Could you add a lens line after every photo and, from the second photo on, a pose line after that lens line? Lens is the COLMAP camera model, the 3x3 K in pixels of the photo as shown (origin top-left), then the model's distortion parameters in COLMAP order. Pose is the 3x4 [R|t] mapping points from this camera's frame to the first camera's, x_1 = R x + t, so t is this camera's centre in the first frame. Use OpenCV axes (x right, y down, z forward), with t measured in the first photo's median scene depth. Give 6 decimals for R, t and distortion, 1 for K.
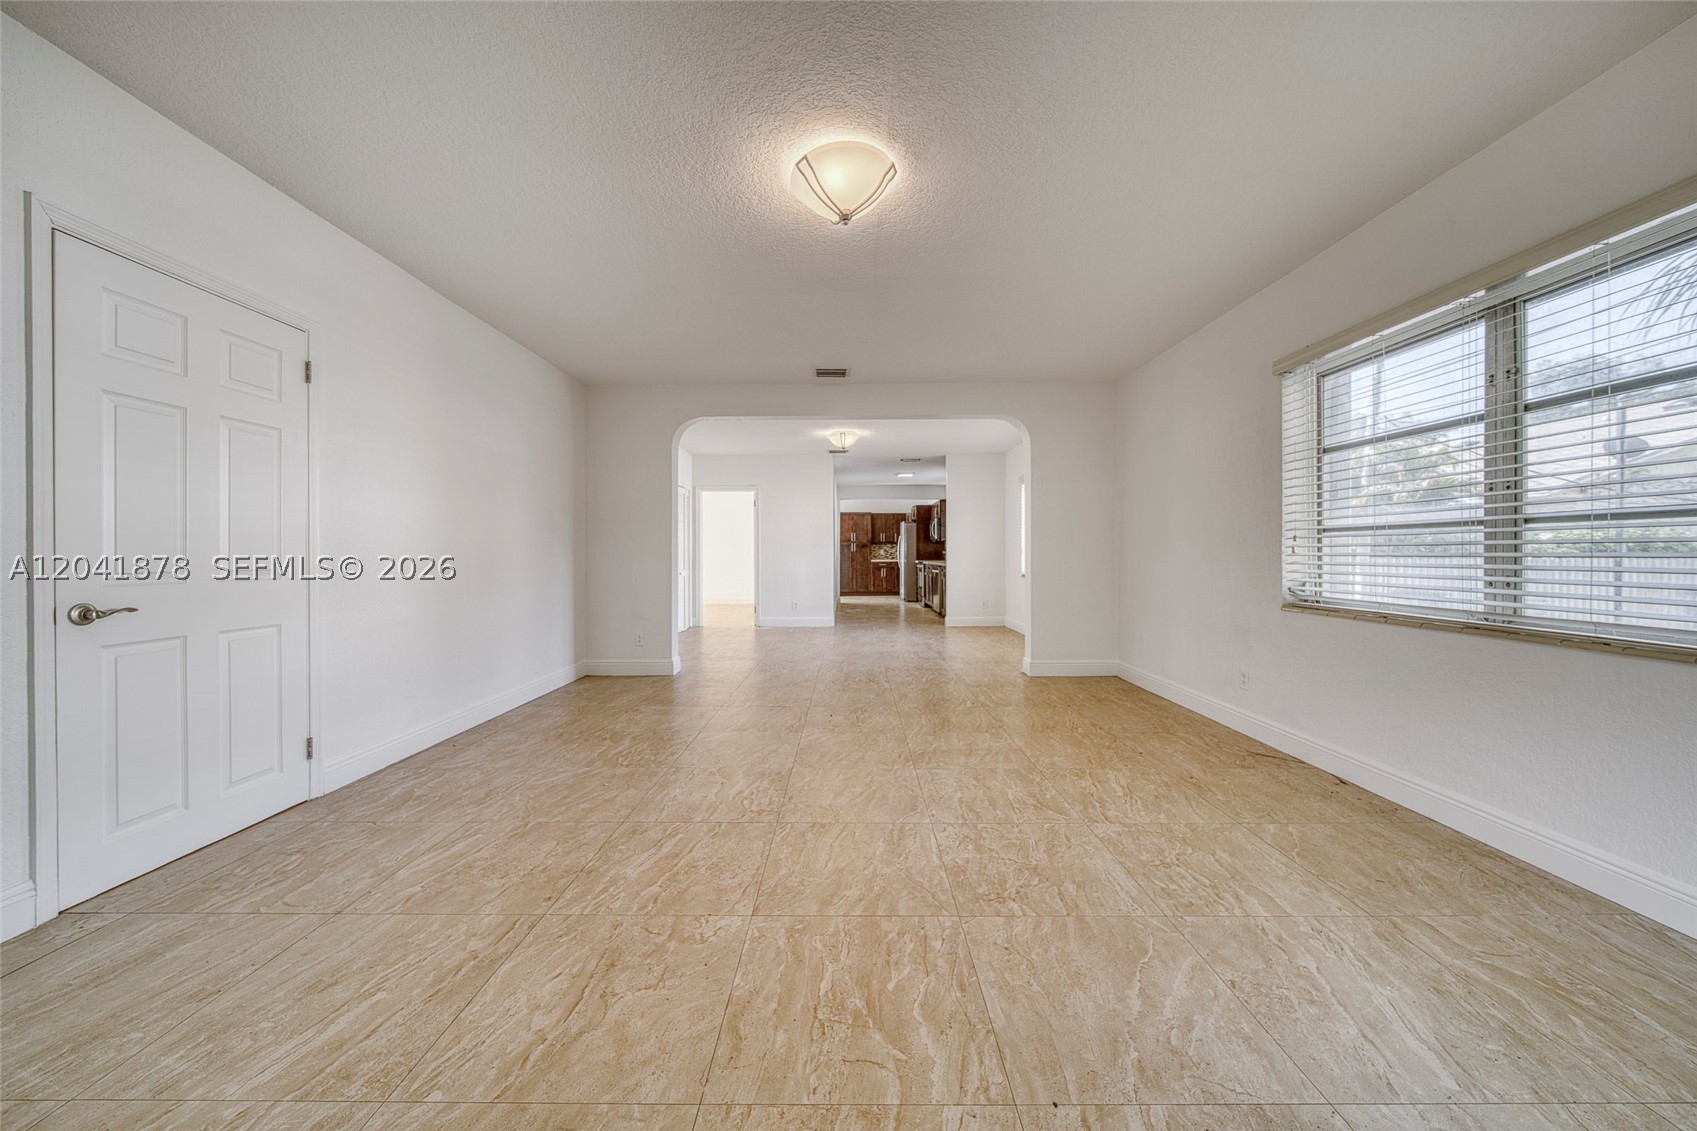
lens RADIAL K [[608.3, 0, 848.7], [0, 608.3, 559.0], [0, 0, 1]] dist [-0.001375, -0.001036]
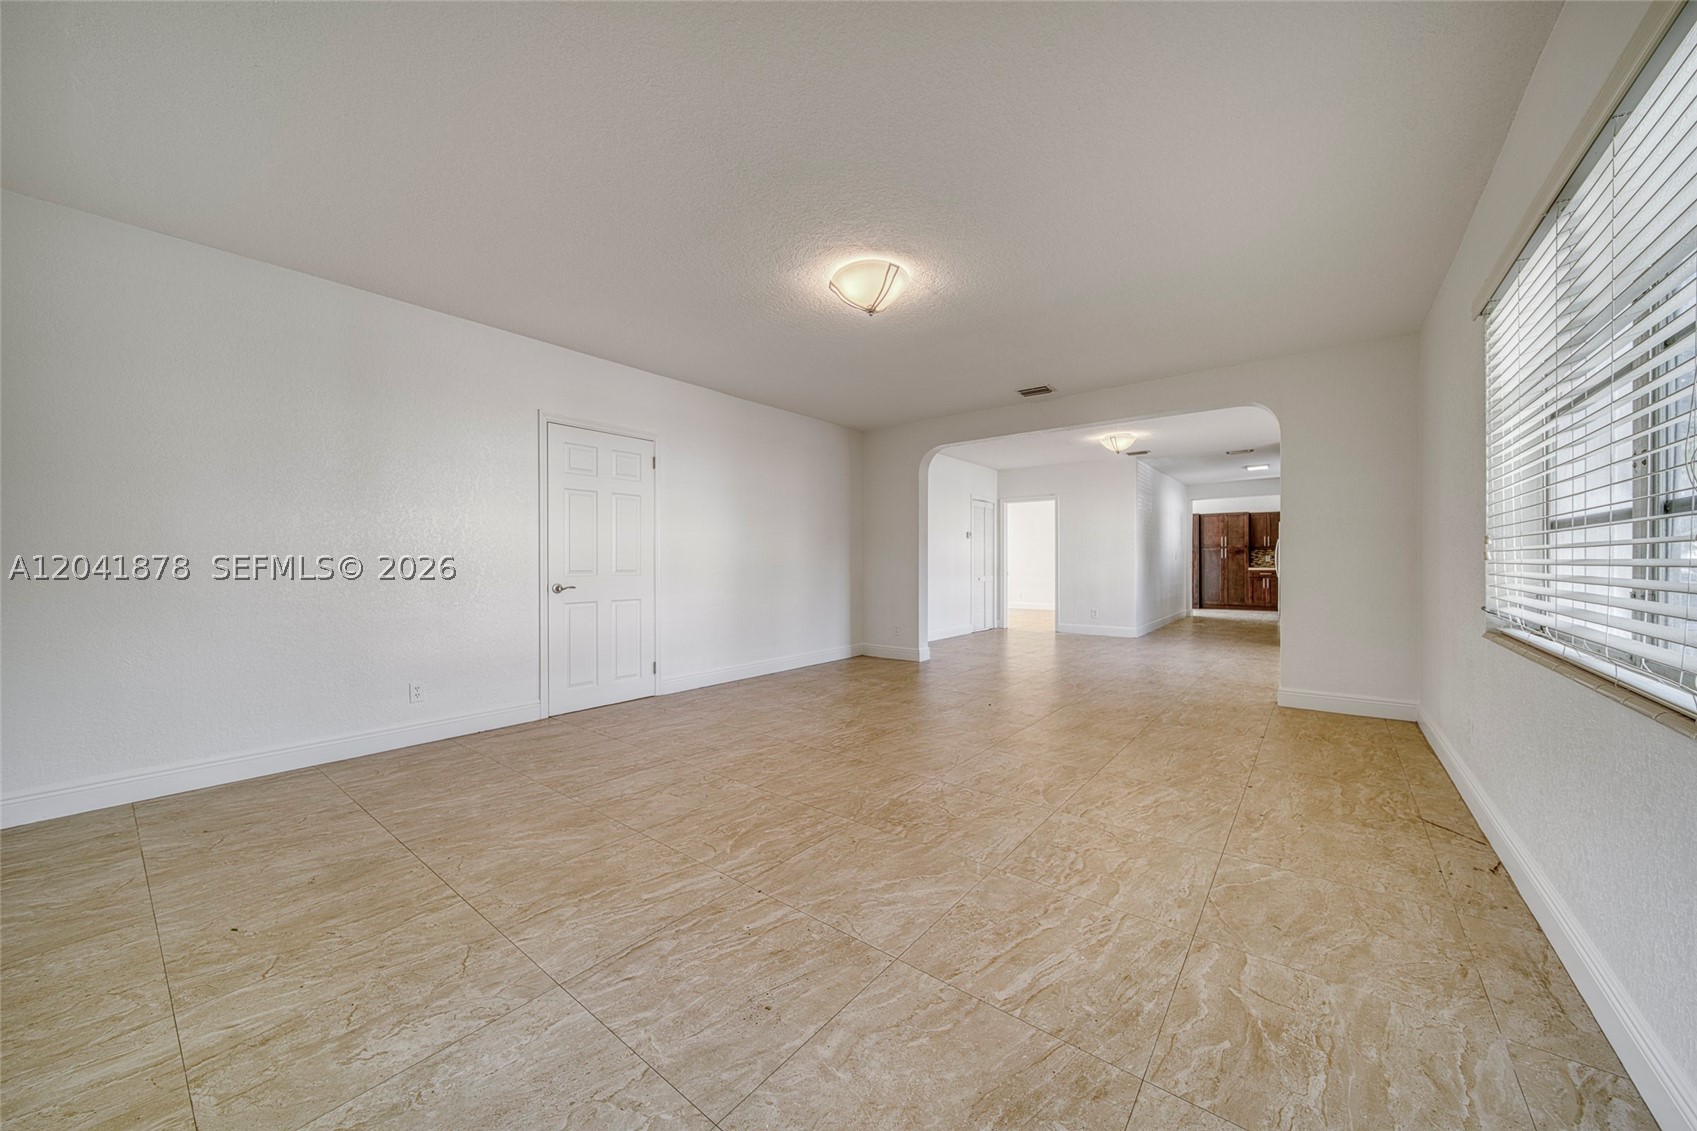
lens RADIAL K [[590.8, 0, 828.6], [0, 590.8, 567.9], [0, 0, 1]] dist [-0.004990, -0.000144]
pose [[0.781173, 0.006598, -0.624279, 0.775955], [-0.004465, 0.999978, 0.004981, -0.001197], [0.624298, -0.001104, 0.781185, -0.078492]]
